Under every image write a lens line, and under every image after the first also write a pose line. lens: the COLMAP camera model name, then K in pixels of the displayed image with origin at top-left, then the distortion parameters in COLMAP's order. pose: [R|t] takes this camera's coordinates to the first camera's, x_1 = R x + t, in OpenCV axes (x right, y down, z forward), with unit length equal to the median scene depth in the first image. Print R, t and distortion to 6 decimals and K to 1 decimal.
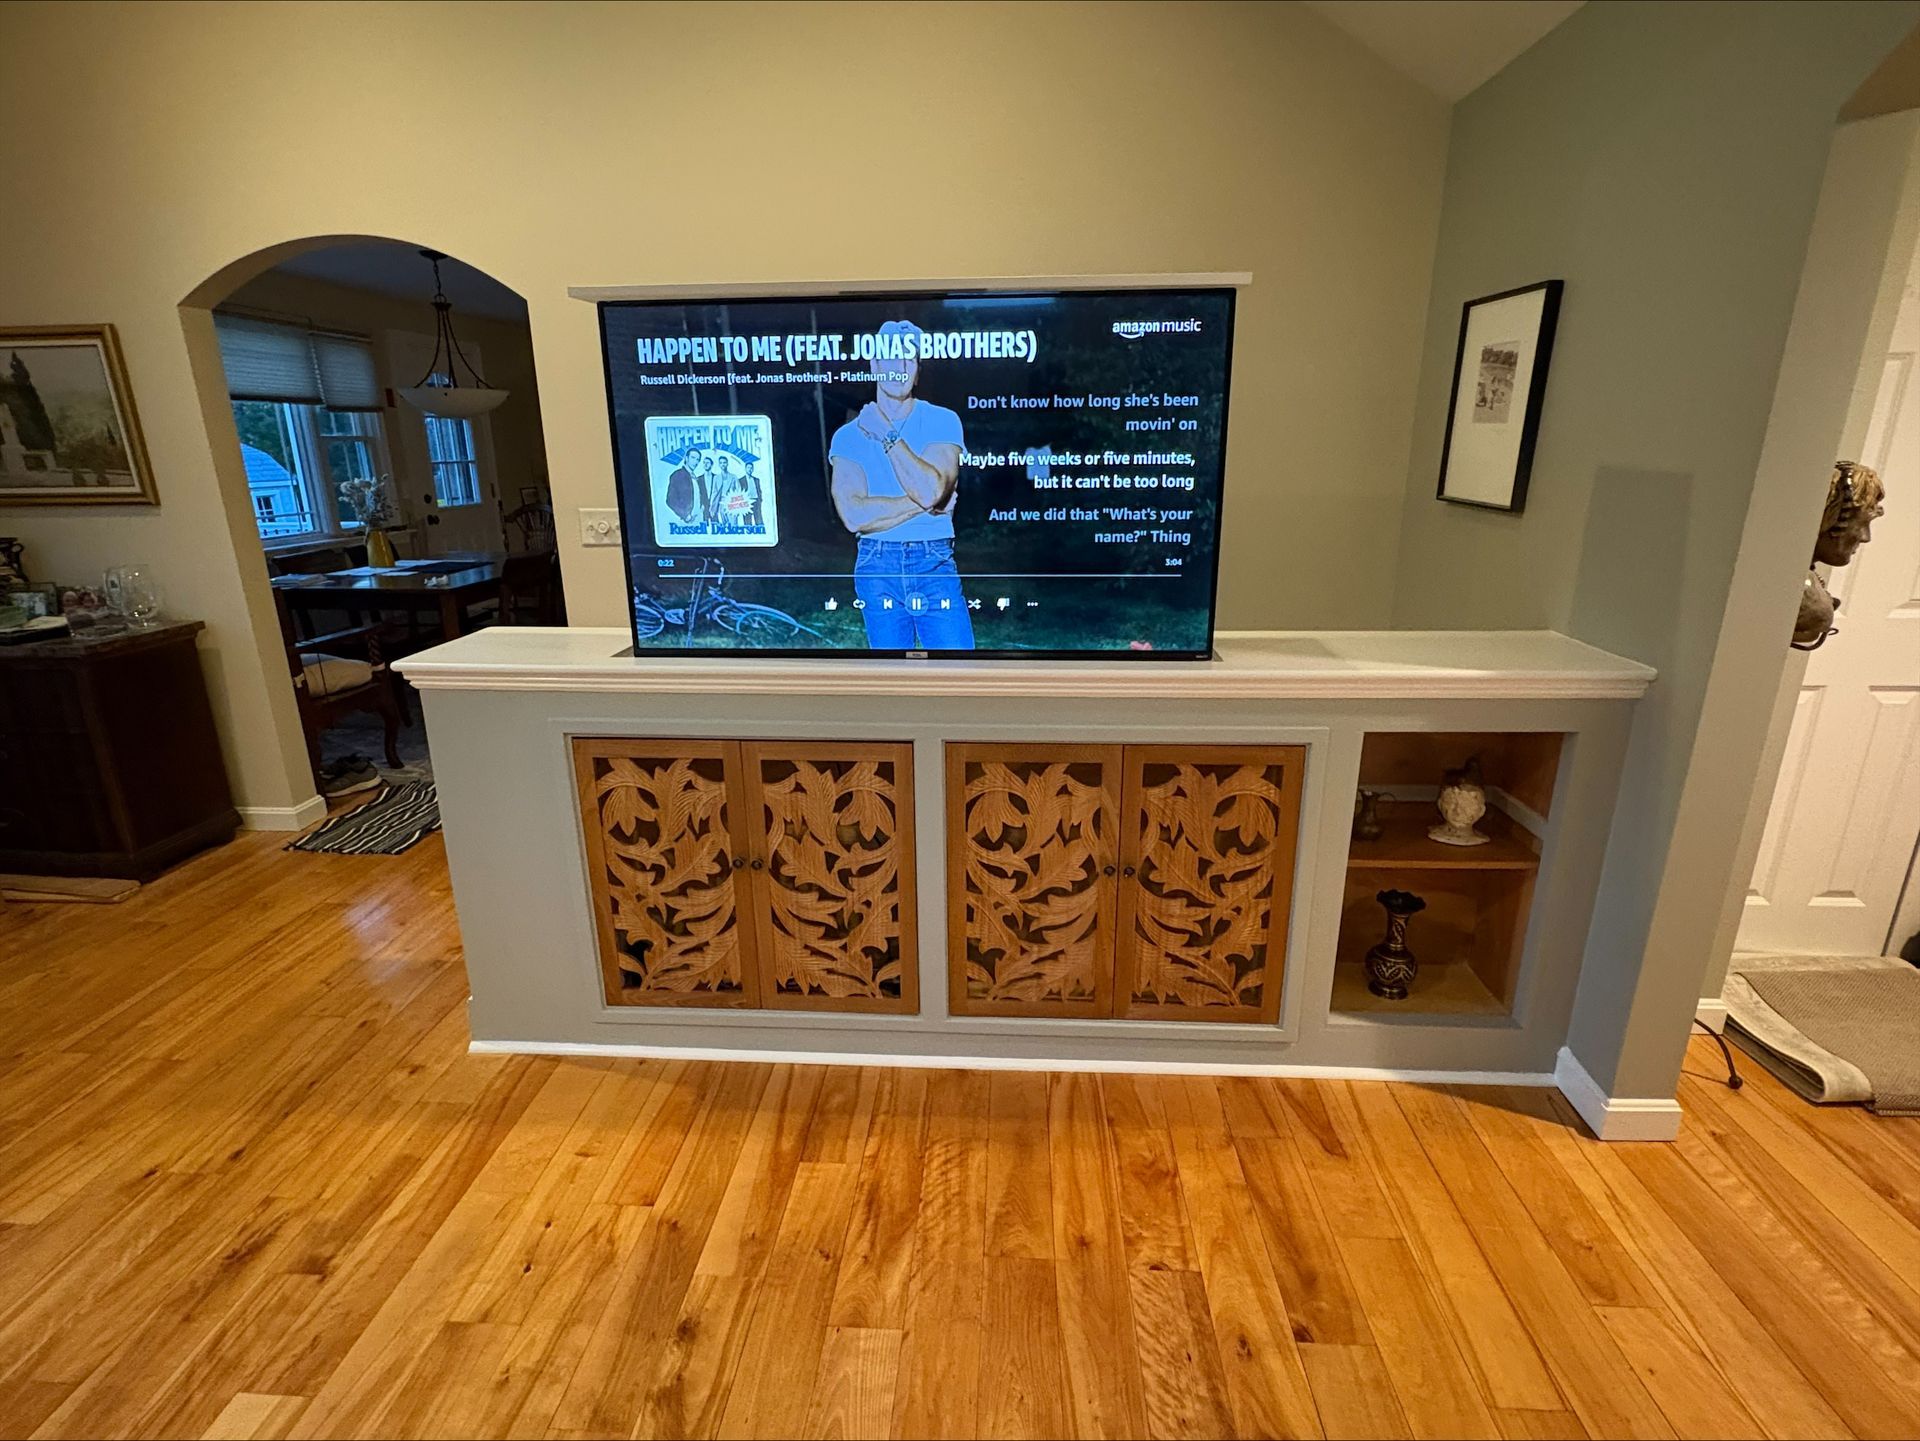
lens RADIAL K [[946.8, 0, 964.0], [0, 946.8, 720.4], [0, 0, 1]] dist [-0.000902, 0.000202]
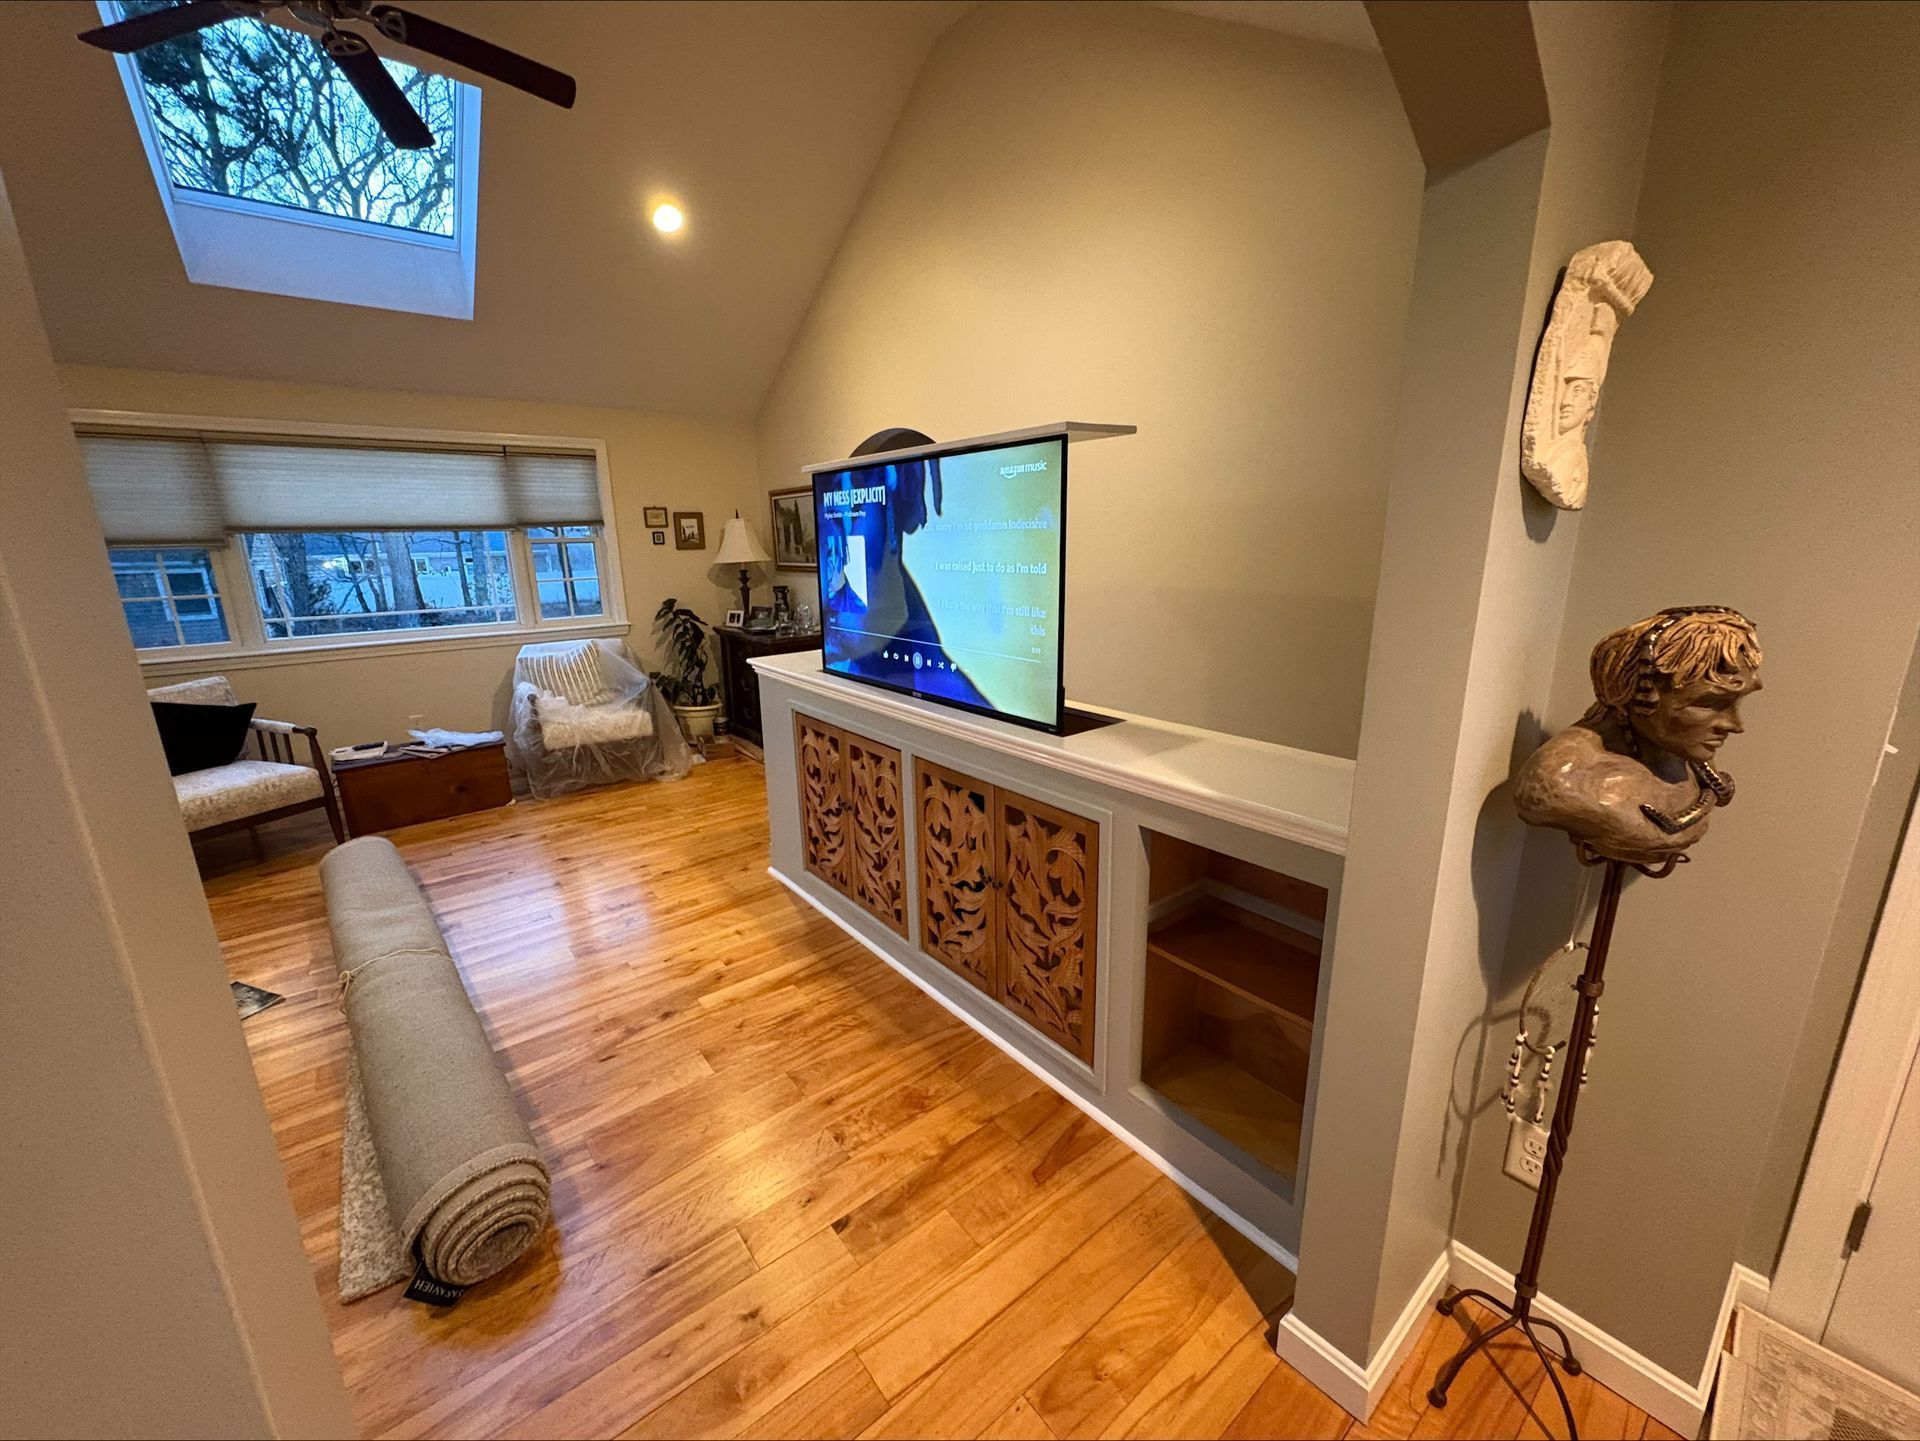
lens RADIAL K [[761.0, 0, 960.4], [0, 761.0, 722.6], [0, 0, 1]] dist [0.001157, 0.000070]
pose [[0.668837, 0.176280, -0.722206, 0.836177], [-0.200497, 0.978254, 0.053097, -0.100202], [0.715861, 0.109287, 0.689637, 0.227693]]
